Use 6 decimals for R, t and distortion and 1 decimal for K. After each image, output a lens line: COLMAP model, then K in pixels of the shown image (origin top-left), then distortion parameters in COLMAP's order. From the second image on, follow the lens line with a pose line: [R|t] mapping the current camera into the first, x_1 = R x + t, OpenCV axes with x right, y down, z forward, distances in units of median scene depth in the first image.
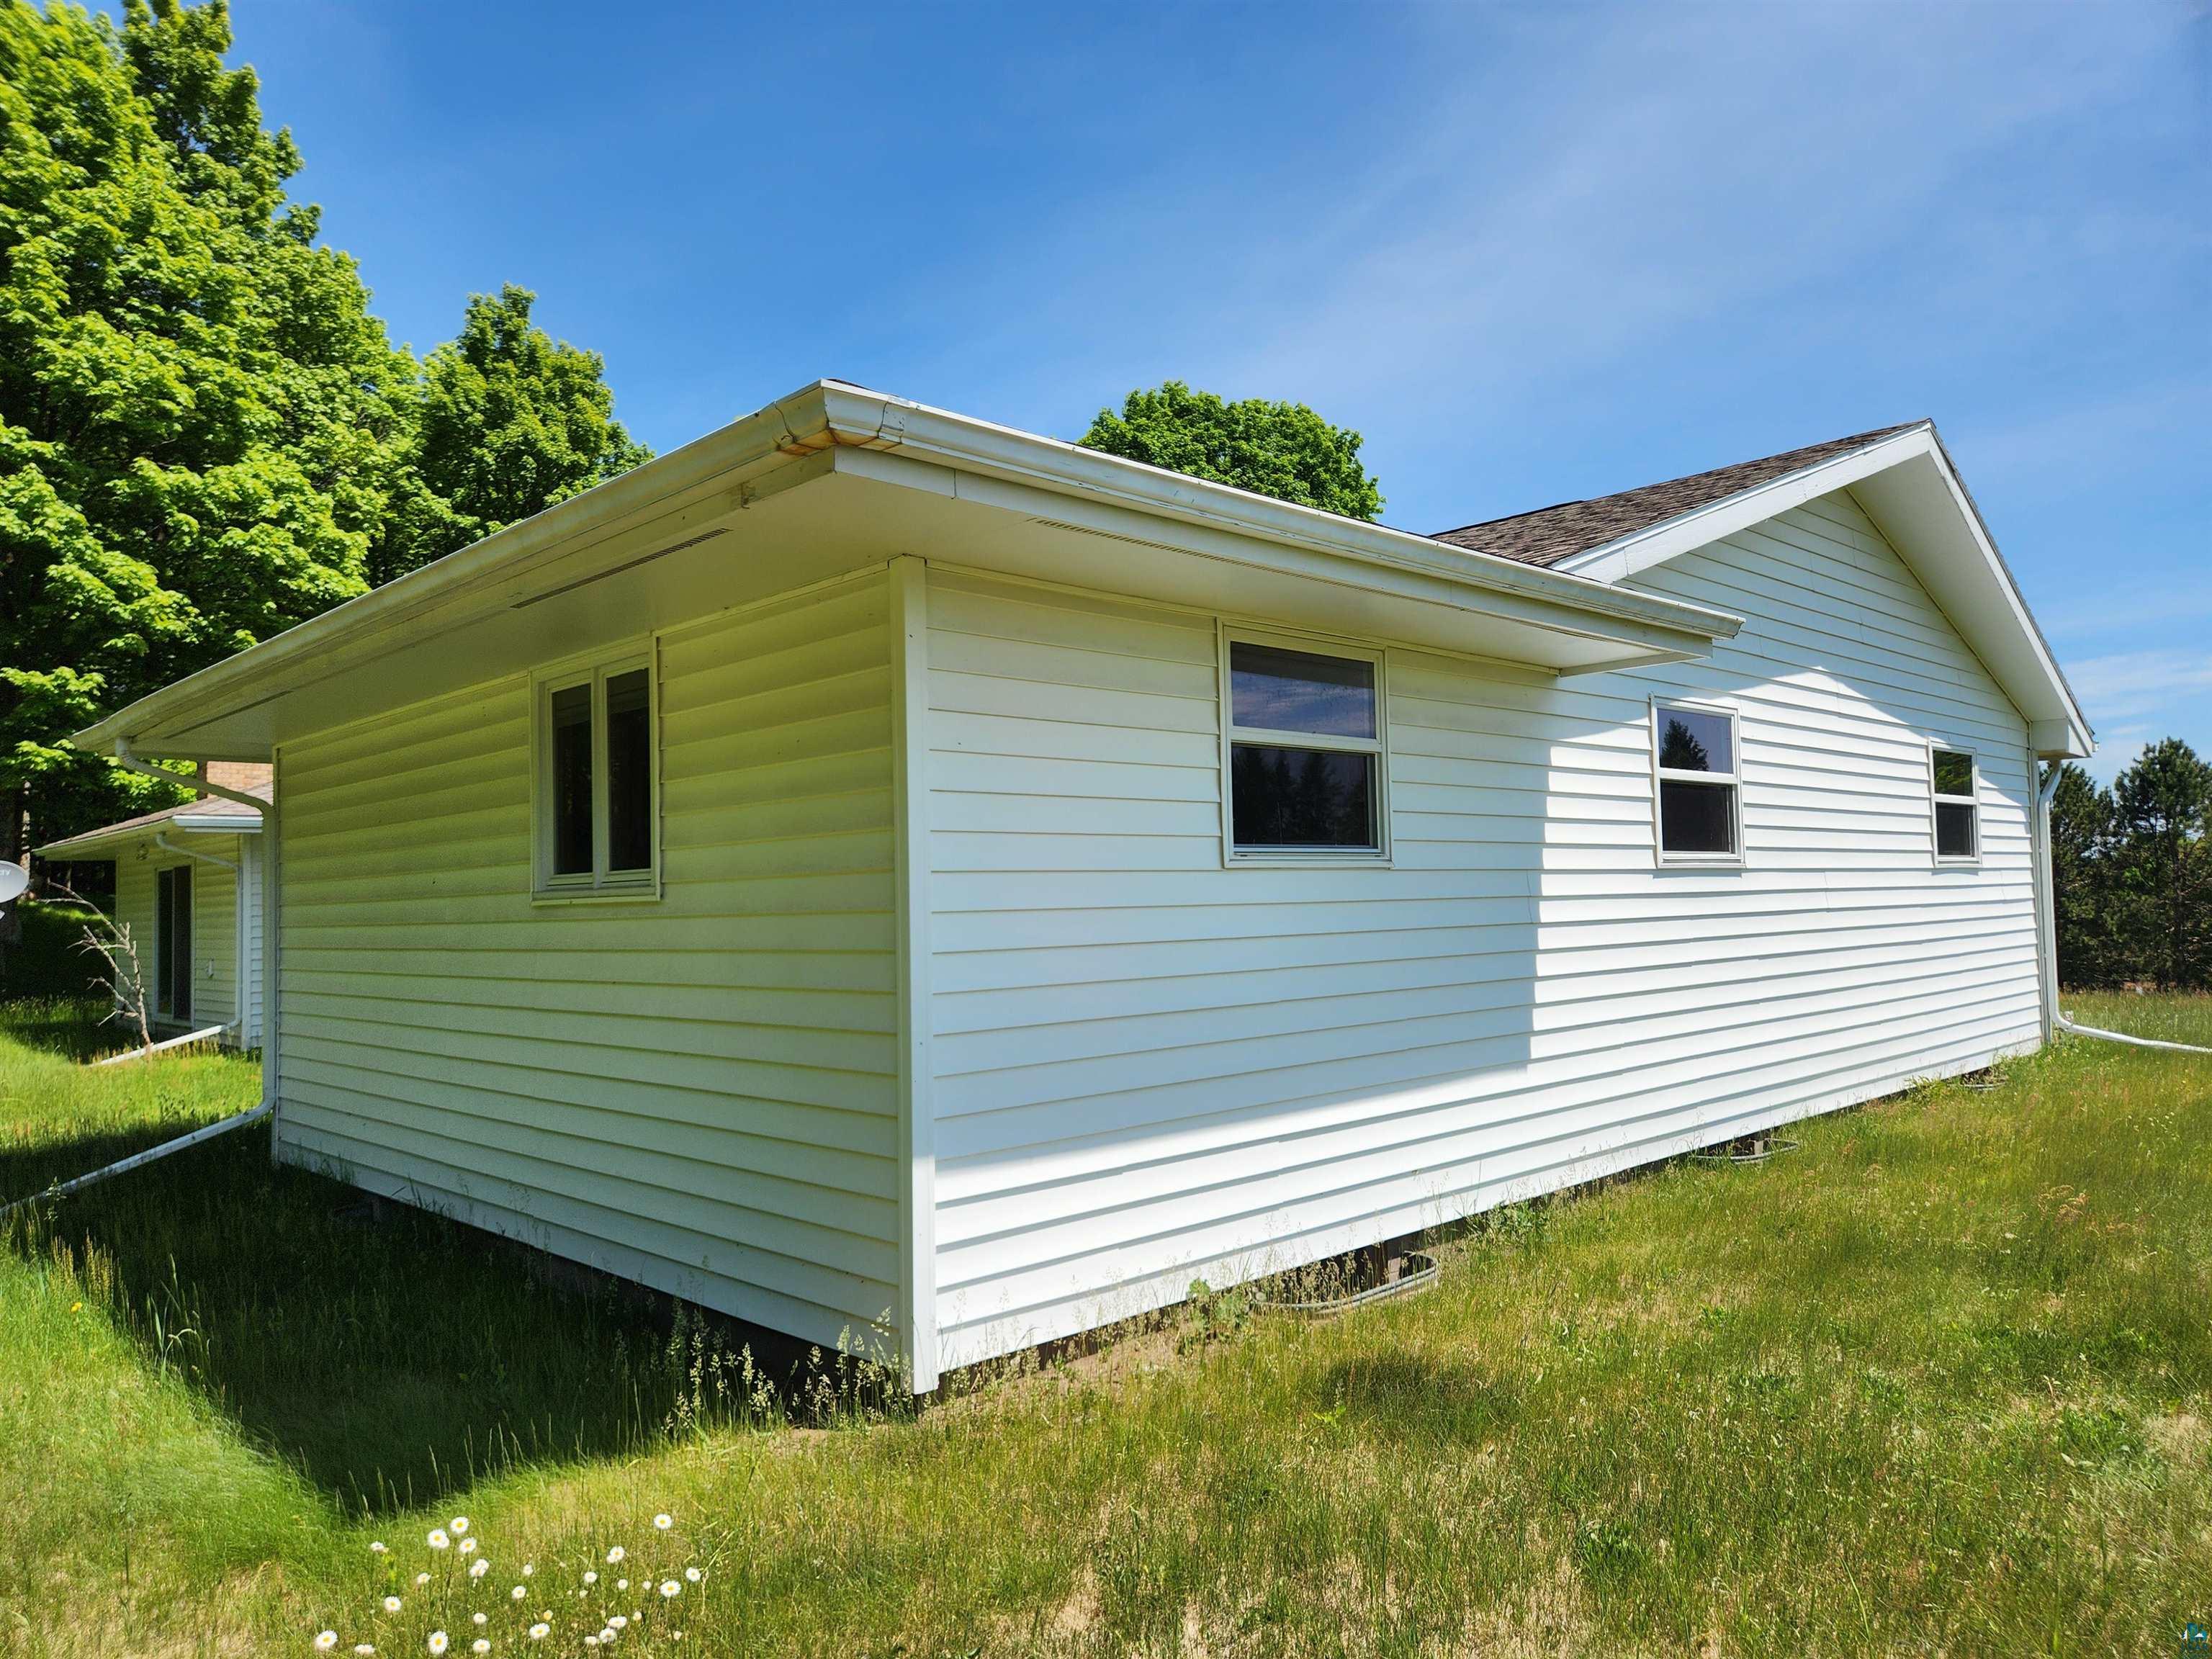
lens RADIAL K [[1496.0, 0, 1085.7], [0, 1496.0, 851.7], [0, 0, 1]] dist [0.078855, -0.073524]
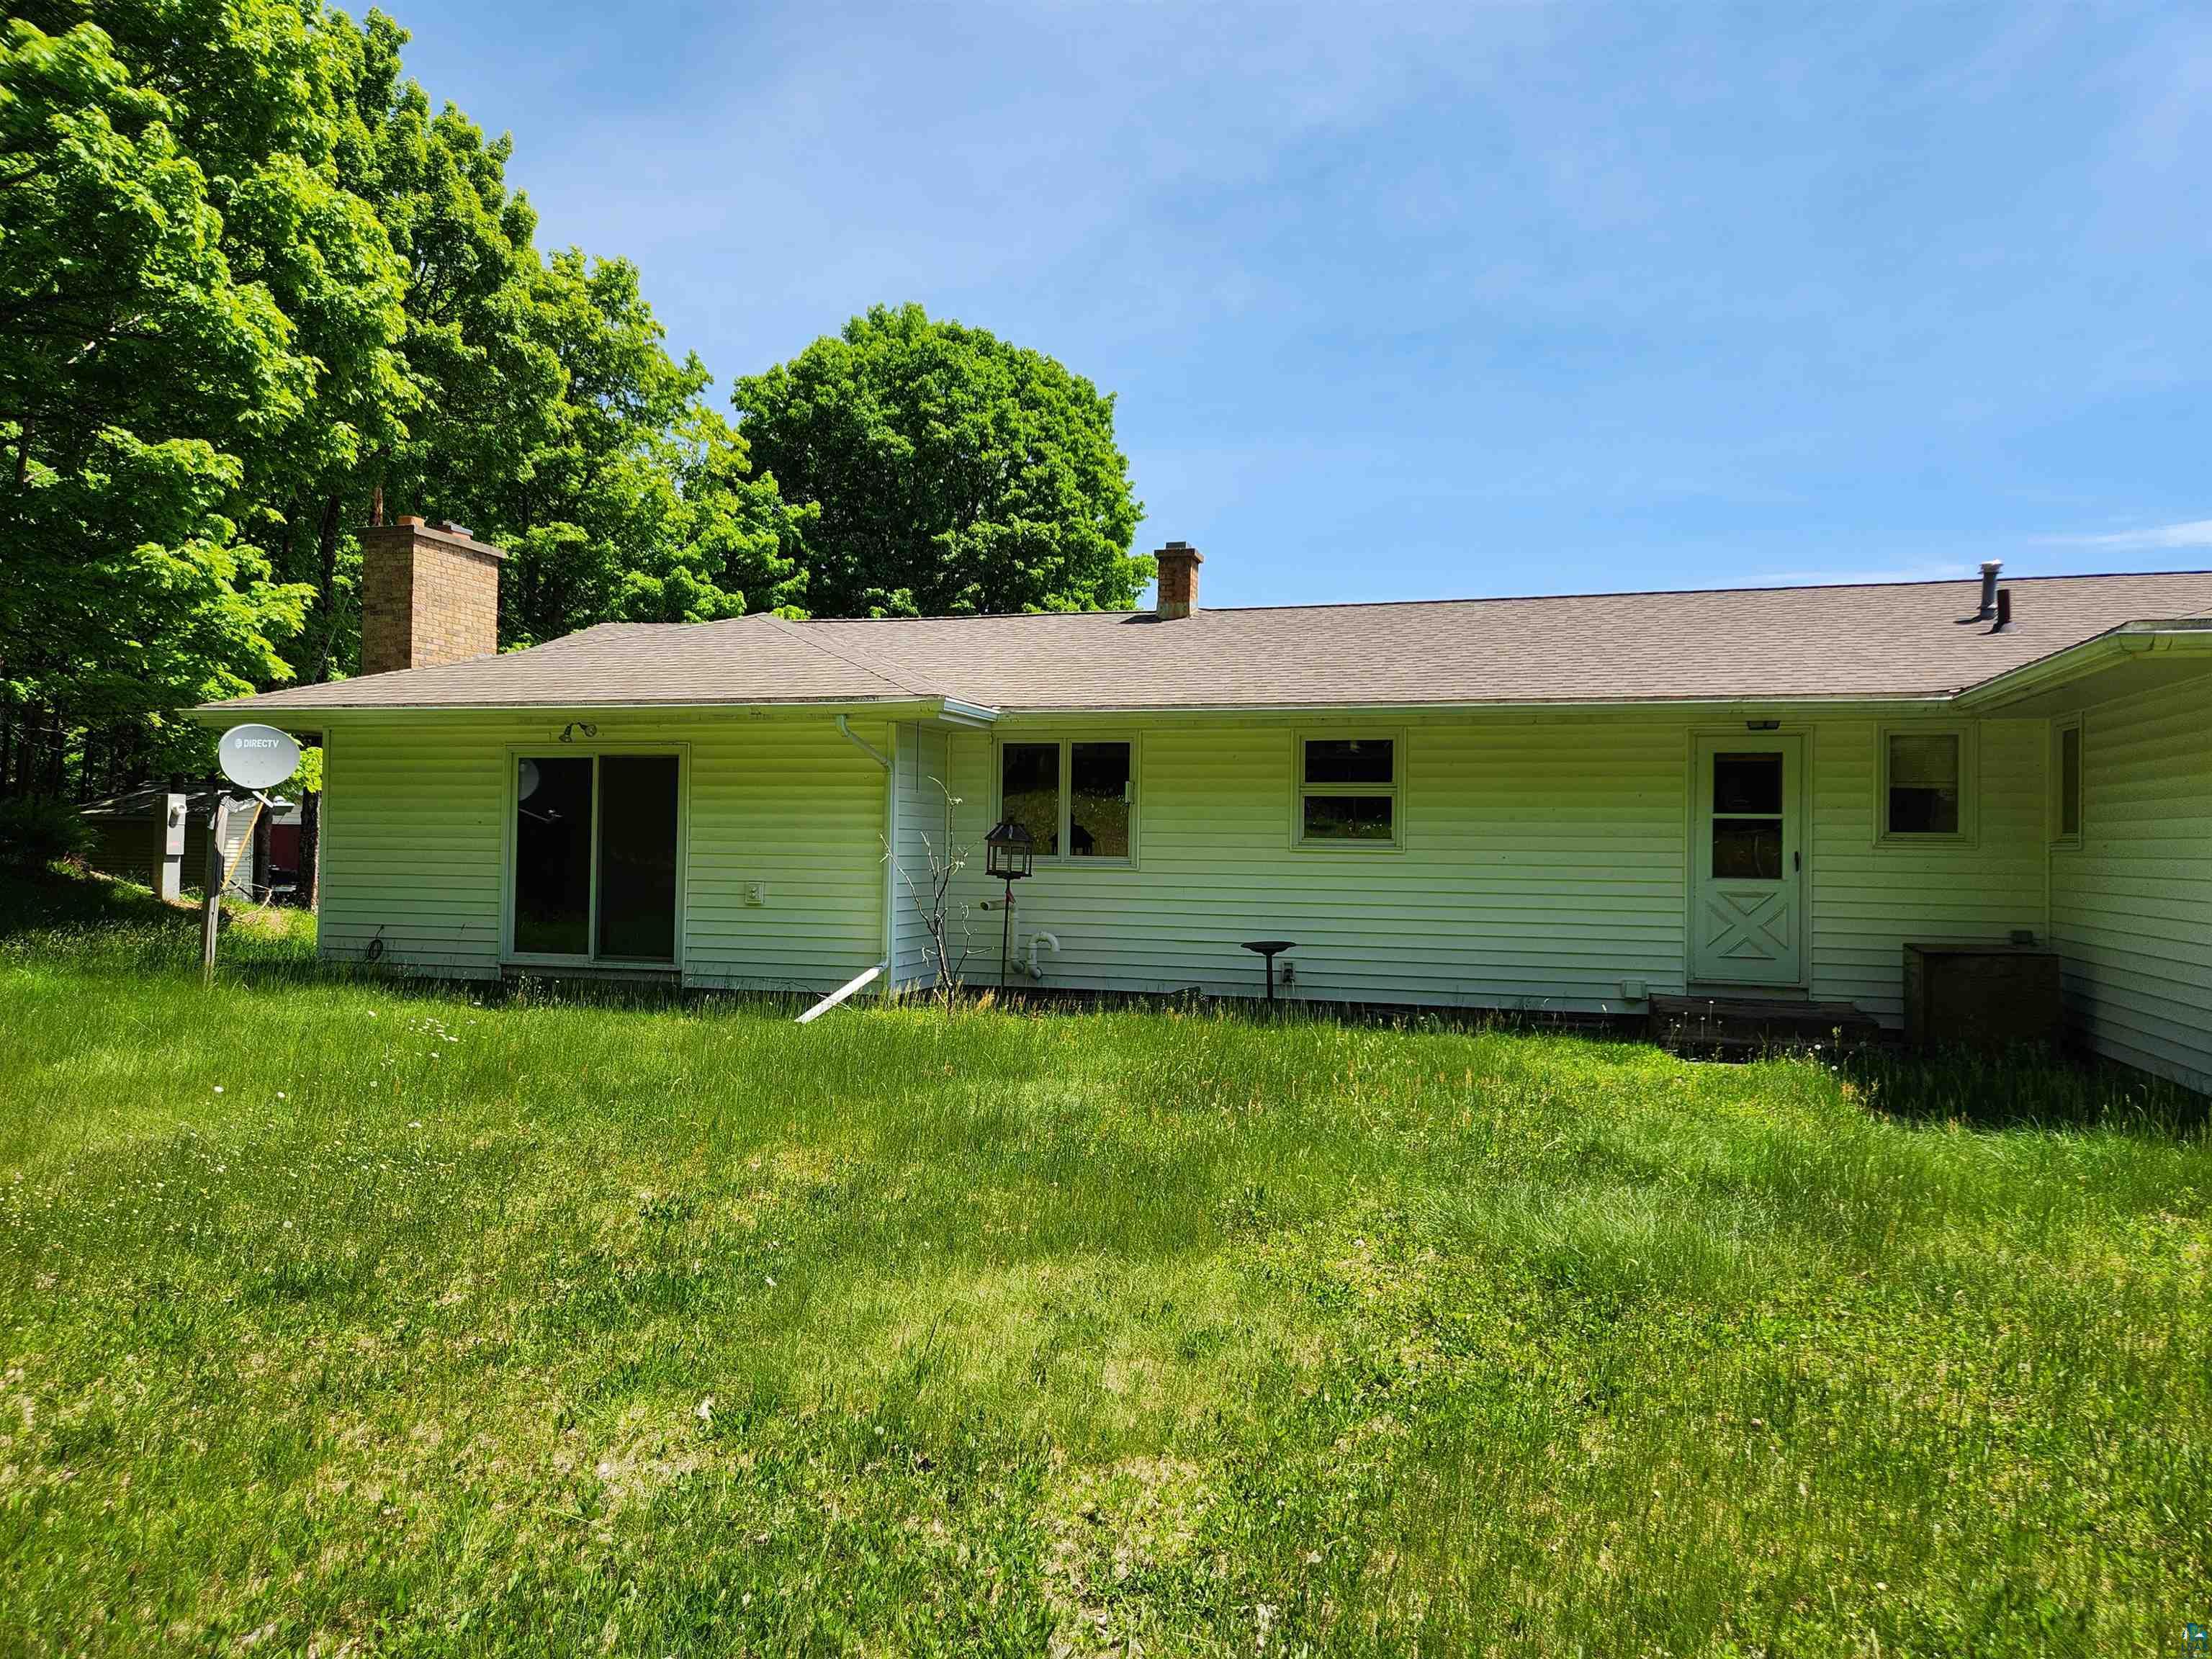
lens RADIAL K [[1485.5, 0, 1106.0], [0, 1485.5, 829.5], [0, 0, 1]] dist [0.089258, -0.064222]
pose [[0.872225, 0.044848, 0.487045, -0.587508], [-0.054534, 0.998496, 0.005719, 0.022703], [-0.486055, -0.031549, 0.873358, 0.195376]]
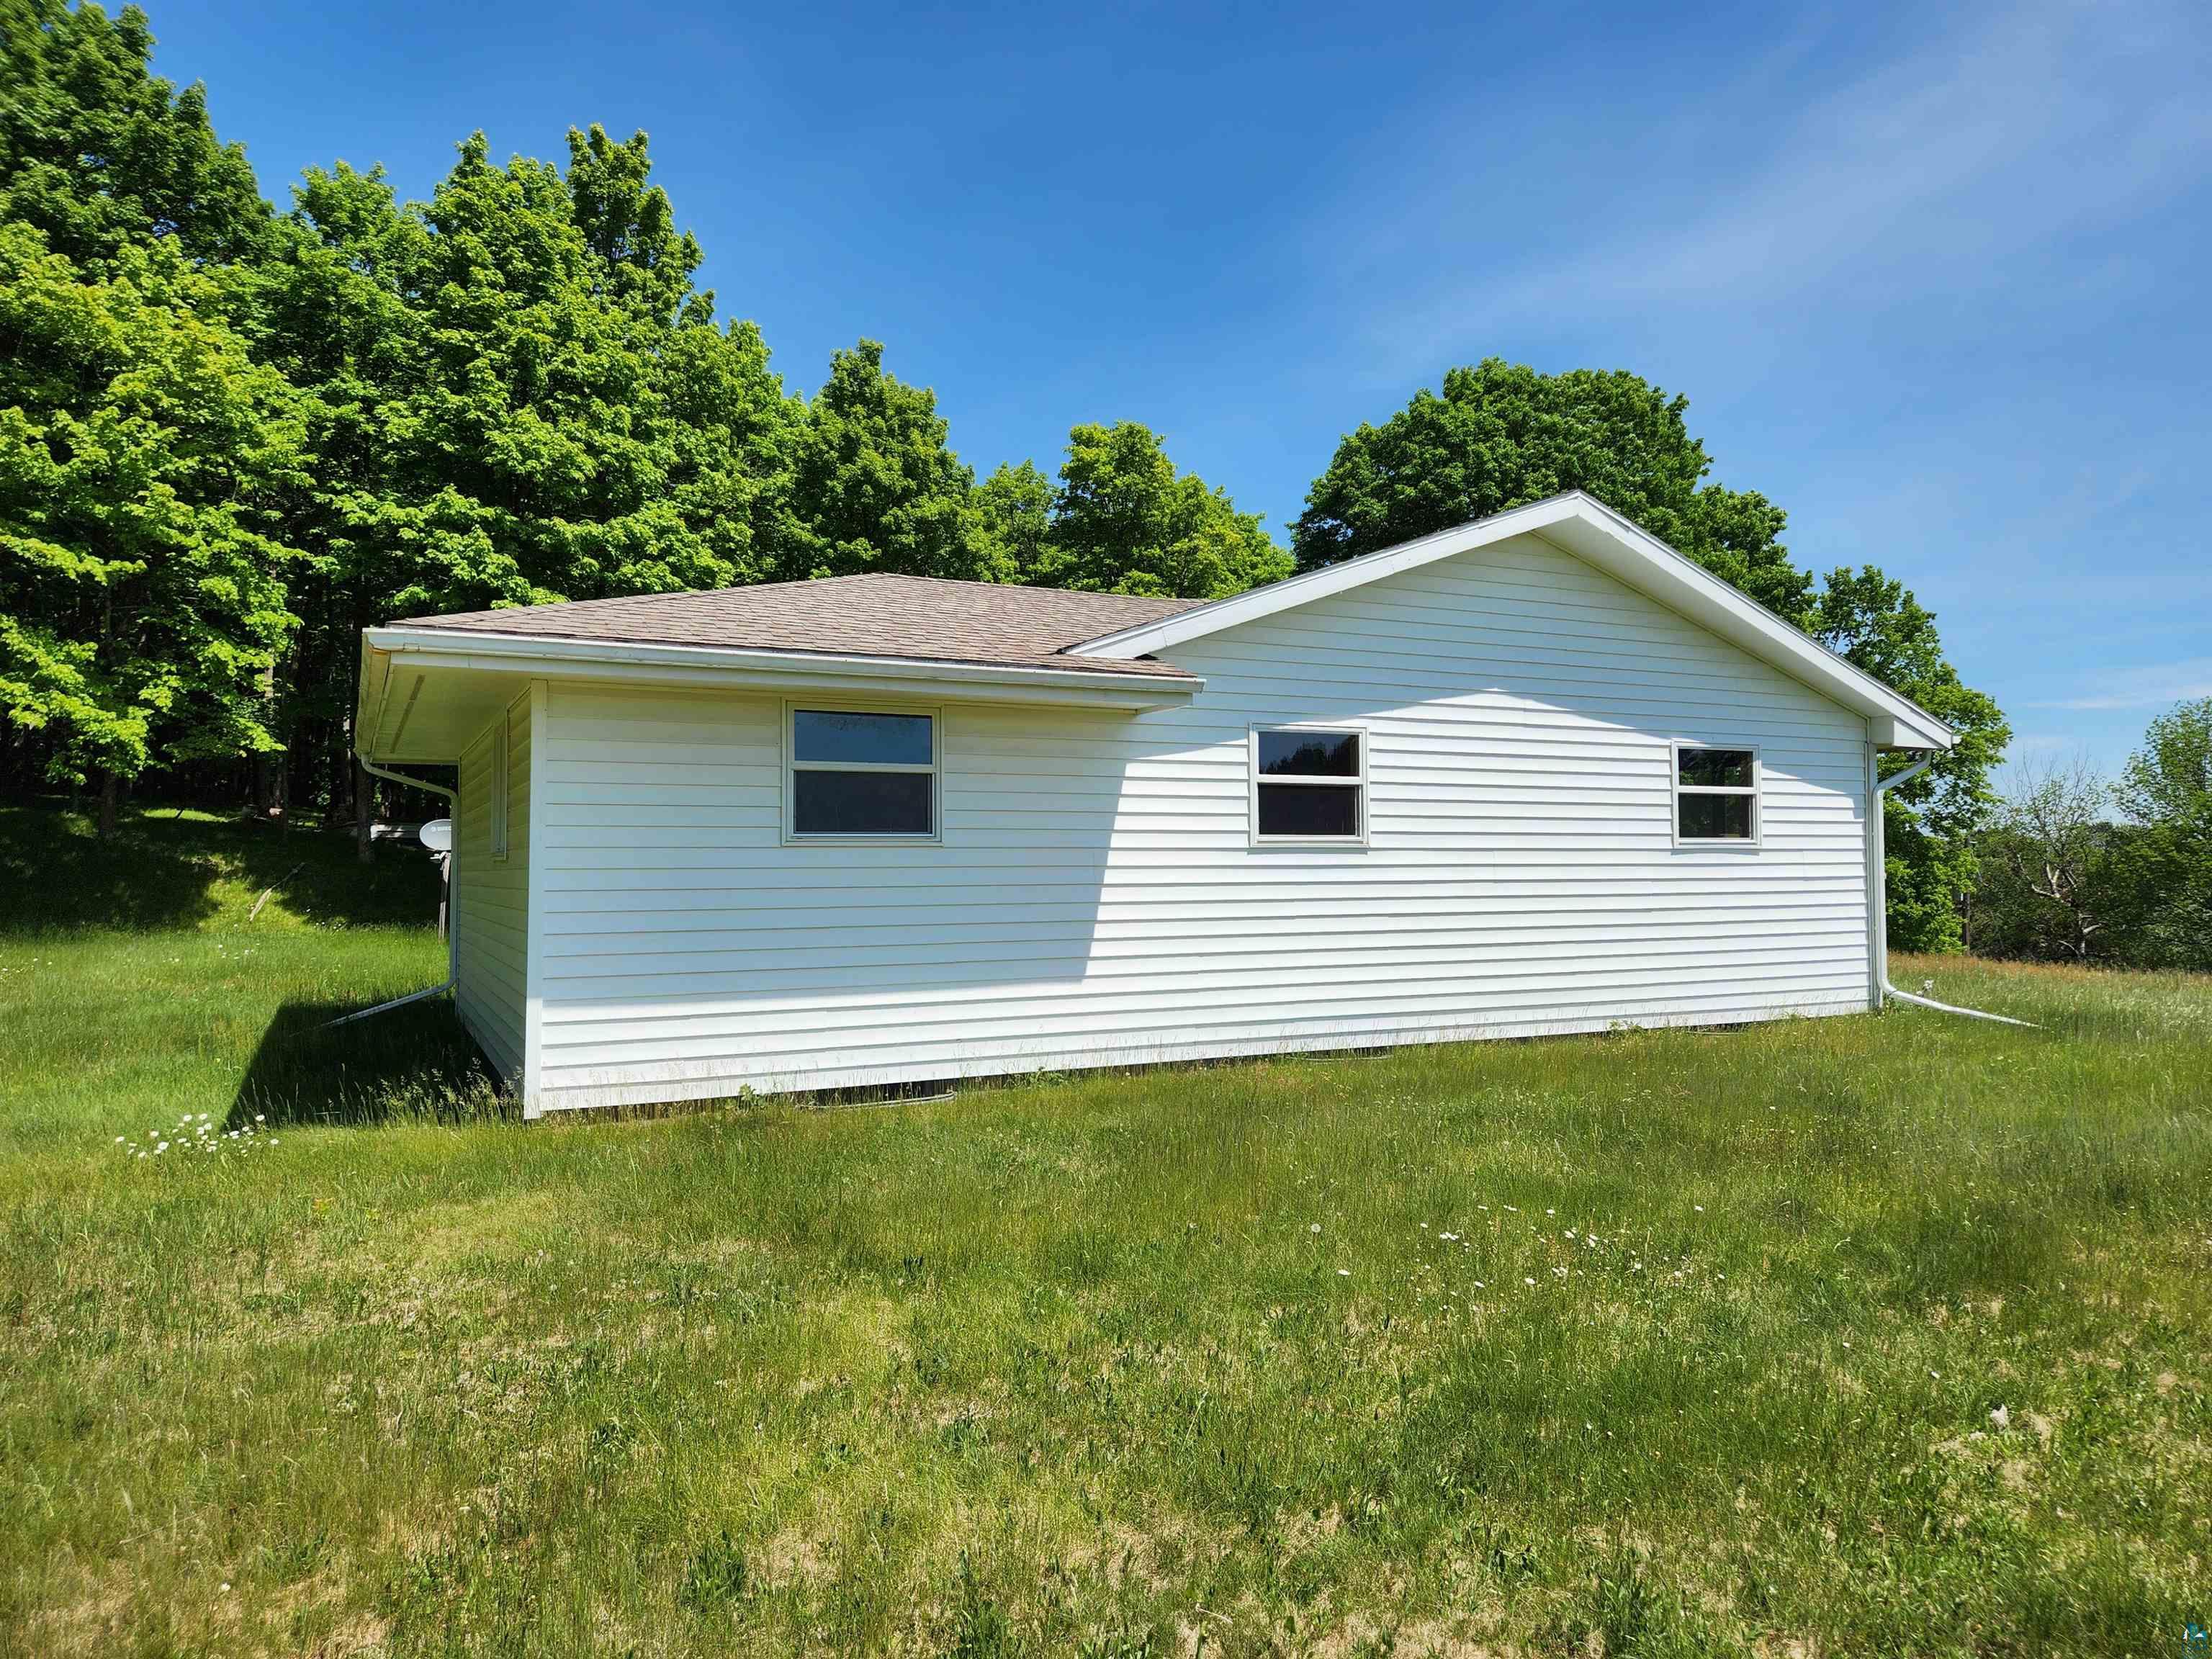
lens RADIAL K [[1485.5, 0, 1106.0], [0, 1485.5, 829.5], [0, 0, 1]] dist [0.089258, -0.064222]
pose [[0.957310, 0.011683, -0.288827, 0.210042], [-0.007947, 0.999869, 0.014105, -0.007678], [0.288954, -0.011207, 0.957277, -0.112459]]
